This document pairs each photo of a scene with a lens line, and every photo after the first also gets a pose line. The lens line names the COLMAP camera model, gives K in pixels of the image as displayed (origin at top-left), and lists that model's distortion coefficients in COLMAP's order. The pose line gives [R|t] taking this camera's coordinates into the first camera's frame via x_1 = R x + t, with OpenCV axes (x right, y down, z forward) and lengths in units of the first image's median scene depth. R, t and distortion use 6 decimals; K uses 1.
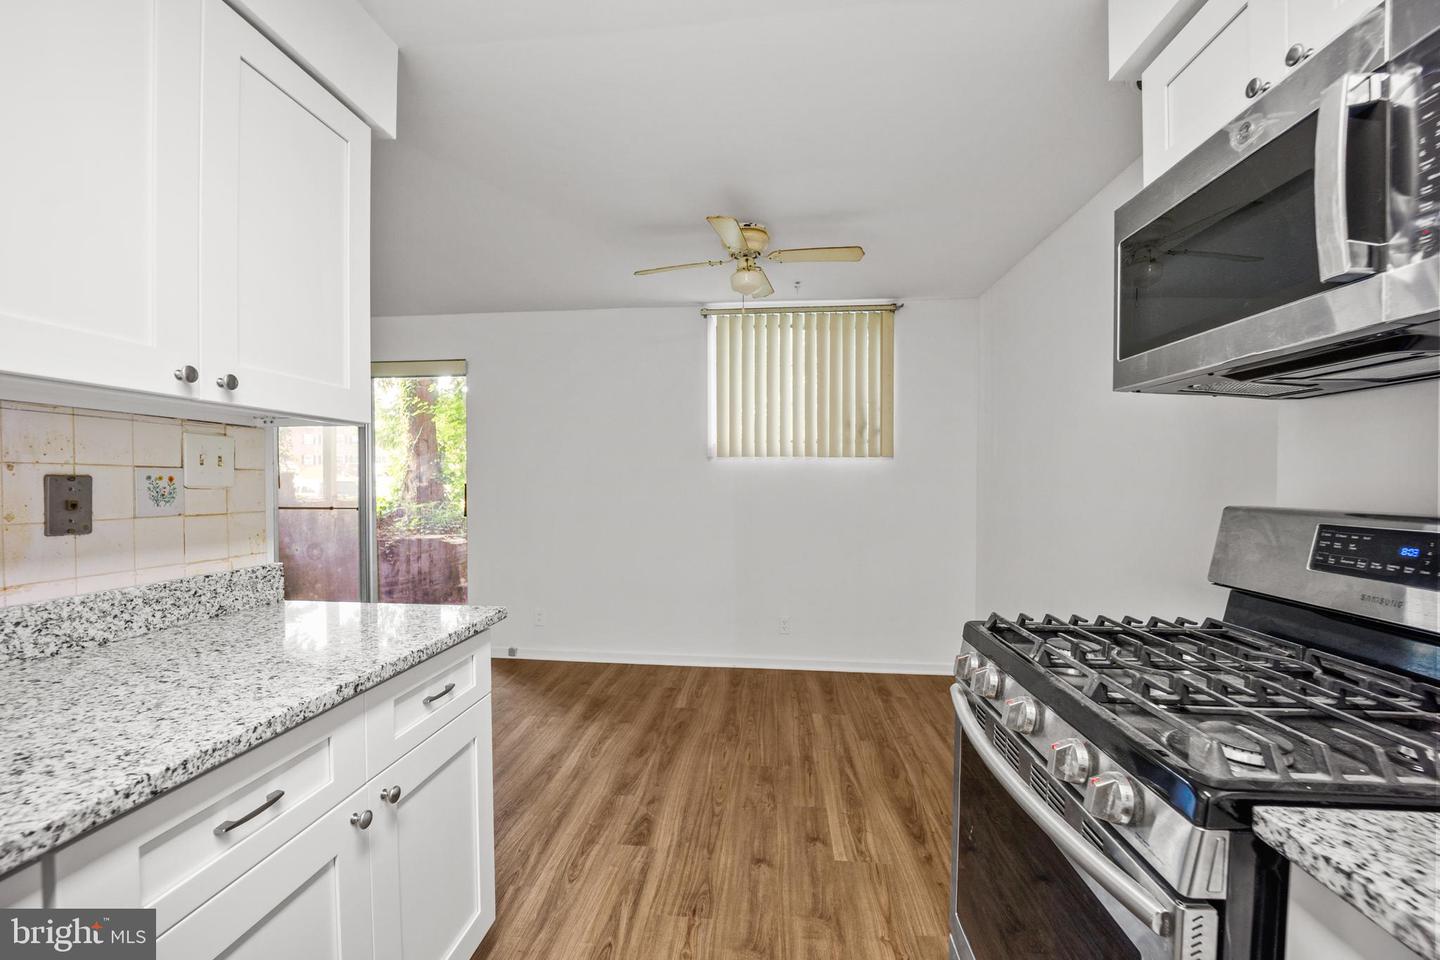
lens RADIAL K [[594.5, 0, 711.0], [0, 594.5, 487.2], [0, 0, 1]] dist [-0.000434, -0.002133]
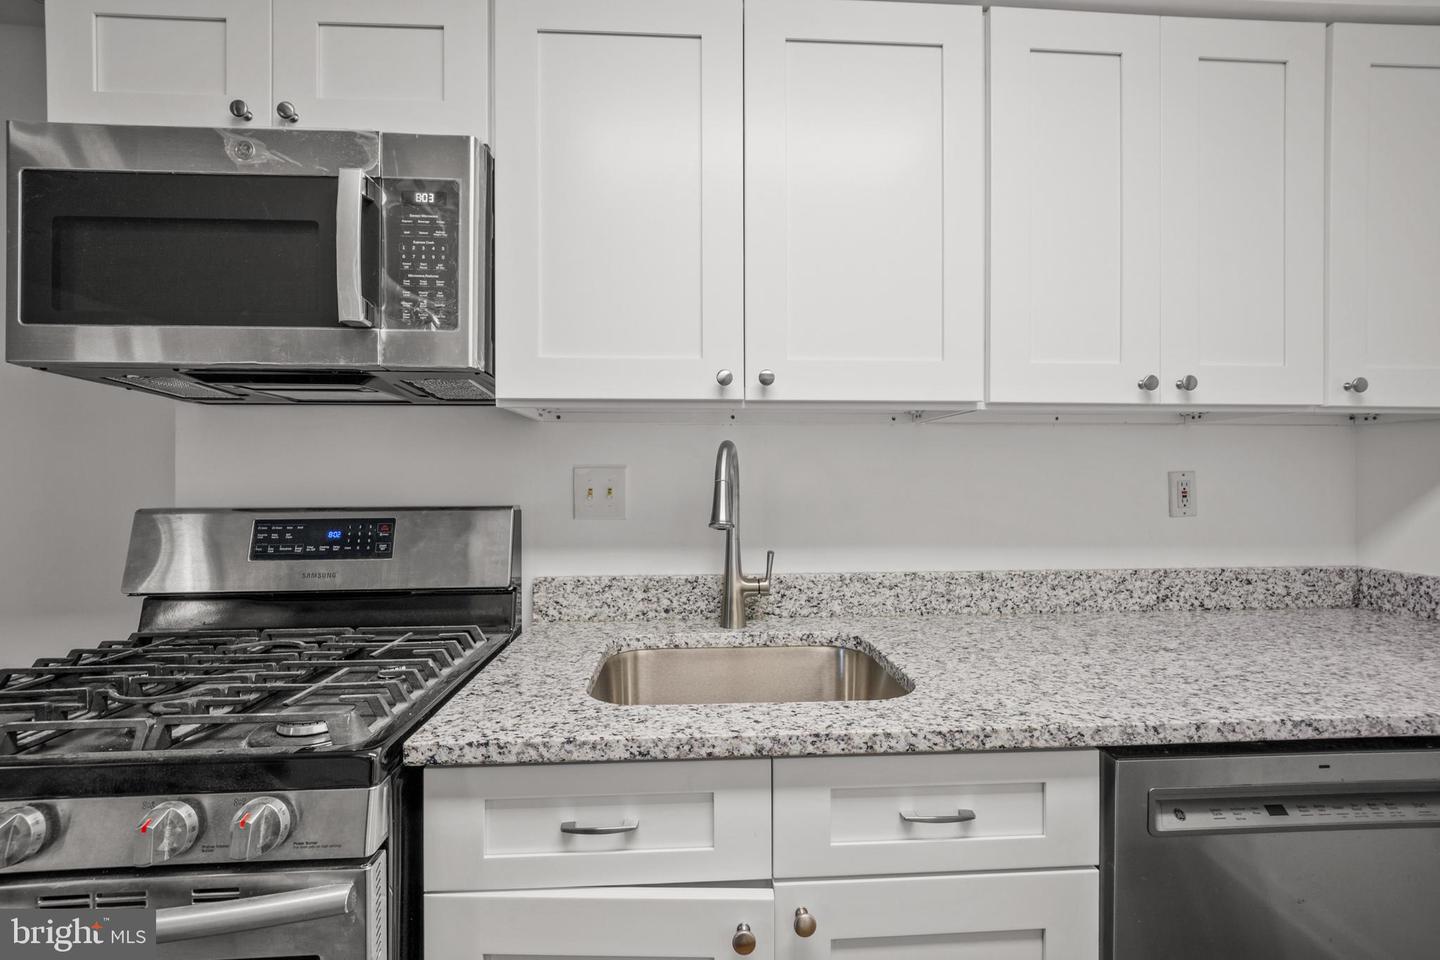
lens RADIAL K [[594.5, 0, 718.3], [0, 594.5, 475.7], [0, 0, 1]] dist [-0.000434, -0.002133]
pose [[-0.156389, 0.006625, 0.987673, -0.215566], [0.014968, 0.999879, -0.004336, -0.002979], [-0.987582, 0.014105, -0.156469, 0.278130]]
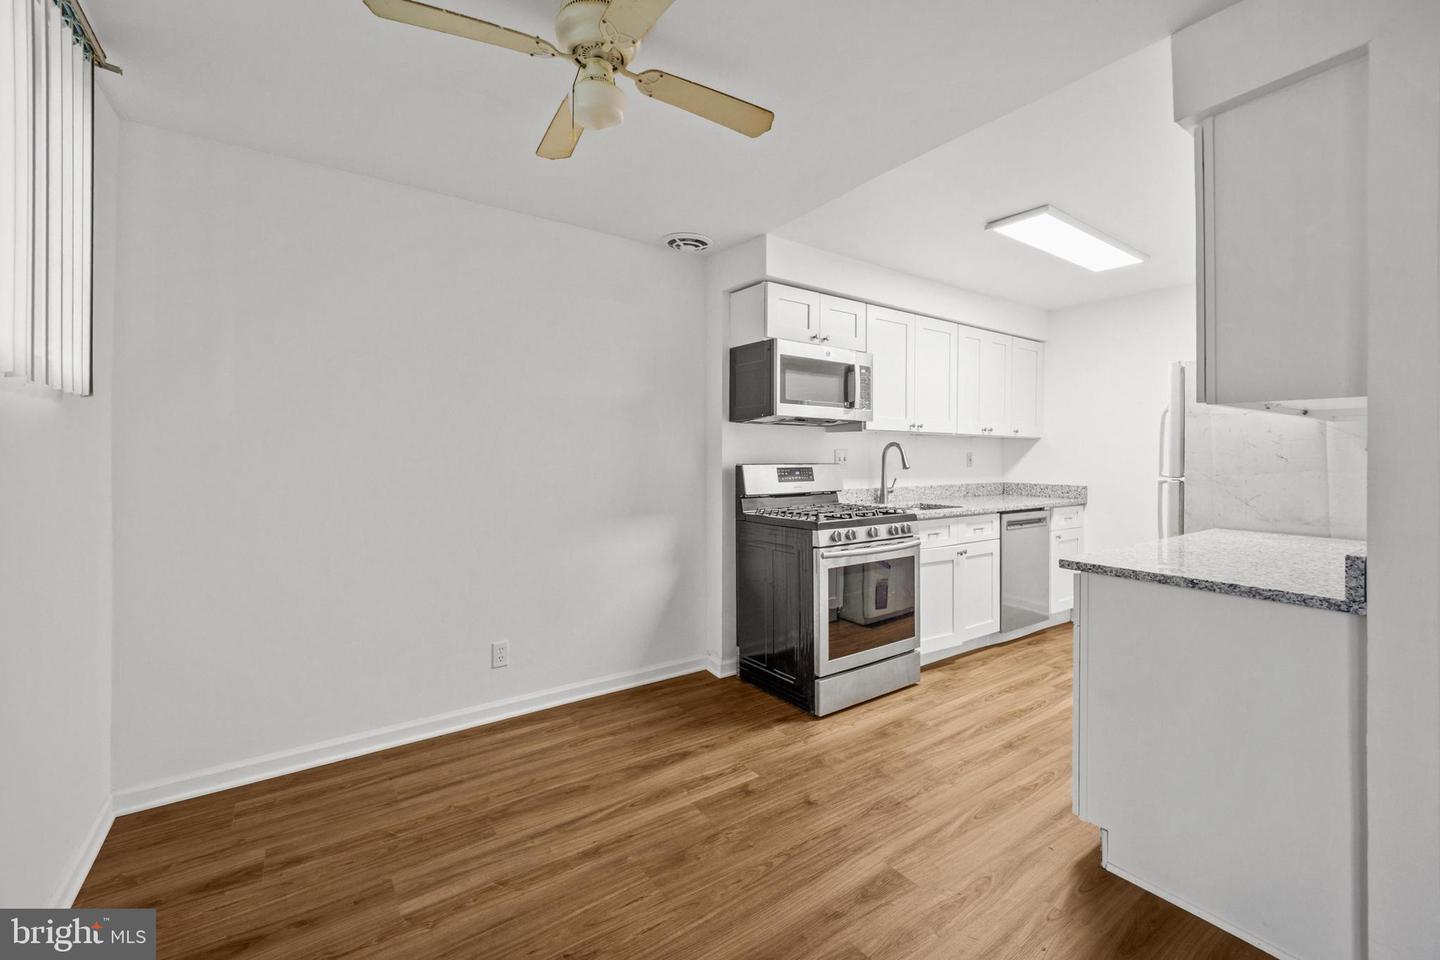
lens RADIAL K [[594.5, 0, 727.6], [0, 594.5, 448.9], [0, 0, 1]] dist [-0.000434, -0.002133]
pose [[-0.665006, 0.001540, 0.746836, -1.028487], [0.001586, 0.999999, -0.000650, -0.030791], [-0.746836, 0.000752, -0.665007, 2.992662]]
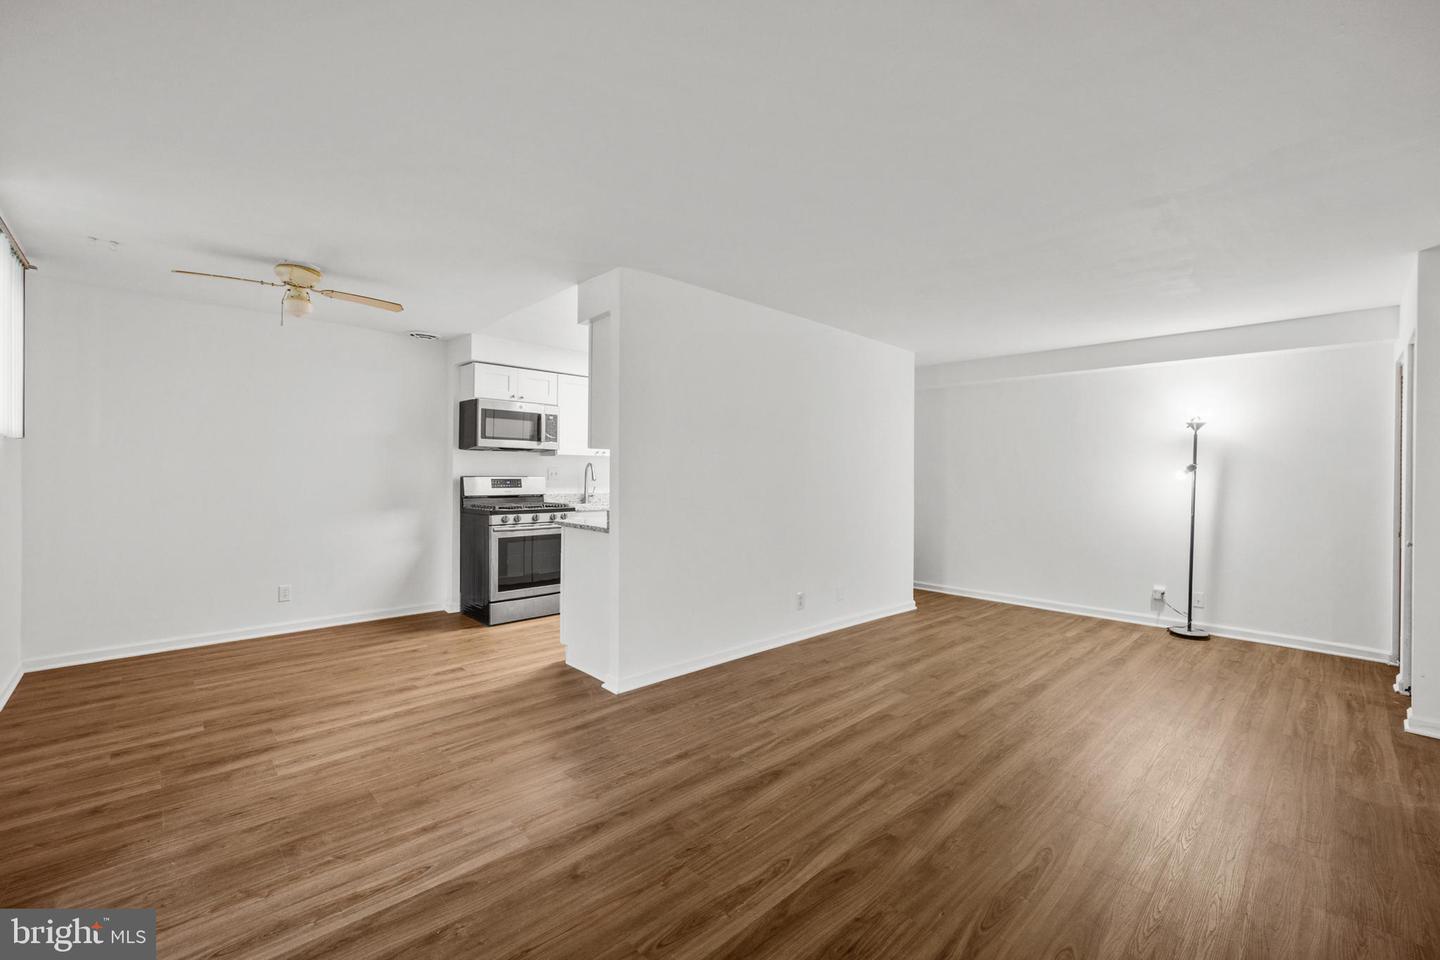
lens RADIAL K [[594.5, 0, 726.6], [0, 594.5, 461.2], [0, 0, 1]] dist [-0.000434, -0.002133]
pose [[-0.775505, -0.001565, 0.631340, -3.236353], [-0.009745, 0.999907, -0.009492, -0.047220], [-0.631266, -0.013513, -0.775448, 3.256108]]
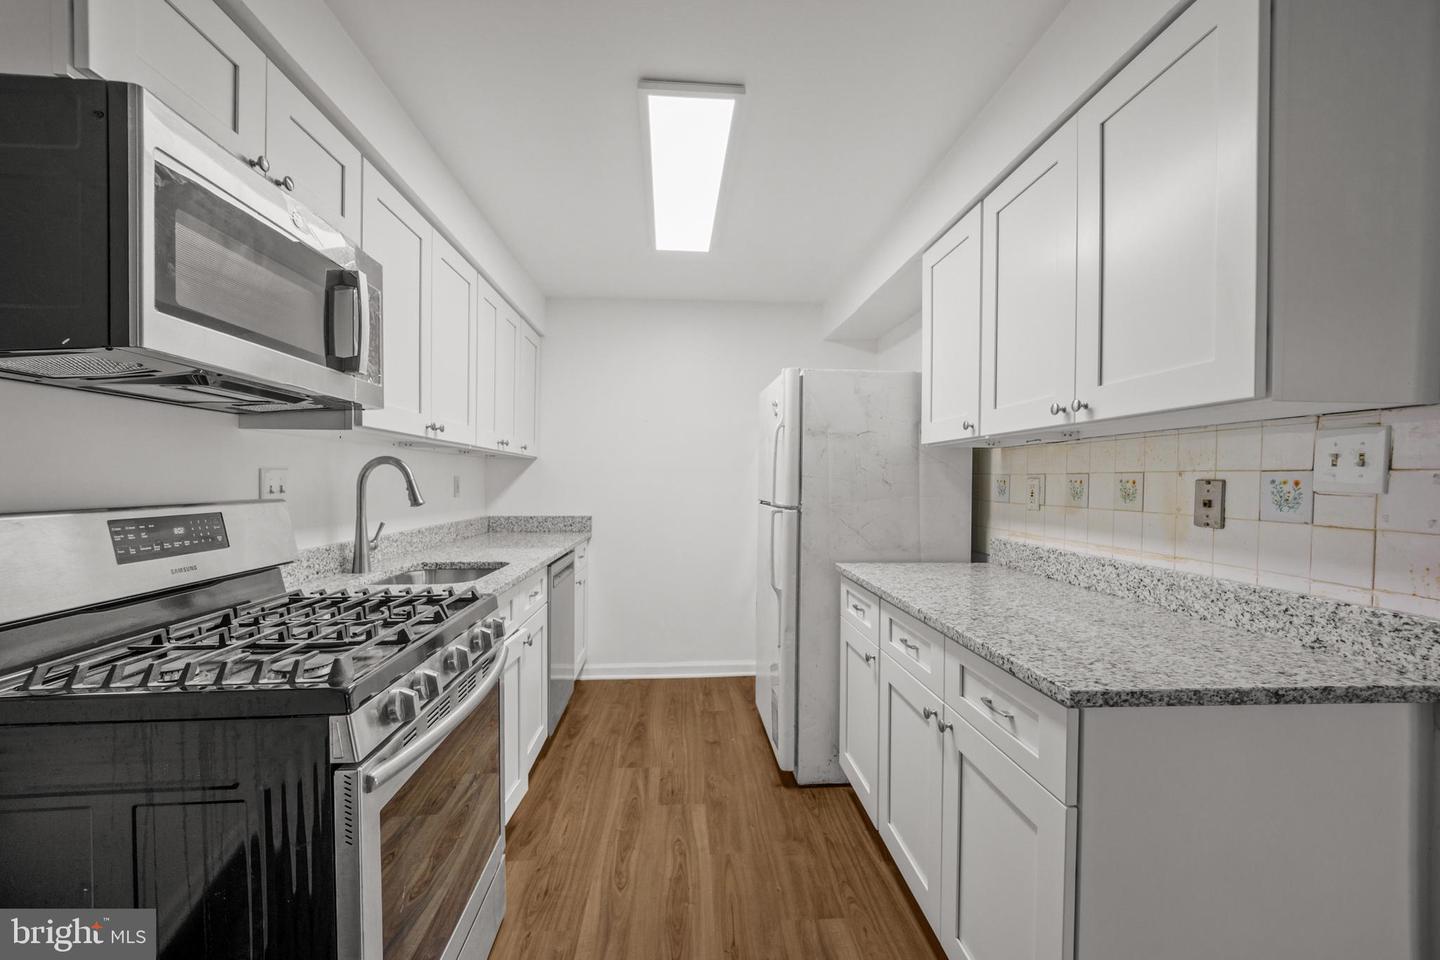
lens RADIAL K [[594.5, 0, 721.2], [0, 594.5, 485.8], [0, 0, 1]] dist [-0.000434, -0.002133]
pose [[-0.986103, -0.004712, -0.166071, 0.144752], [-0.008222, 0.999757, 0.020458, -0.024359], [0.165934, 0.021539, -0.985902, 2.000178]]
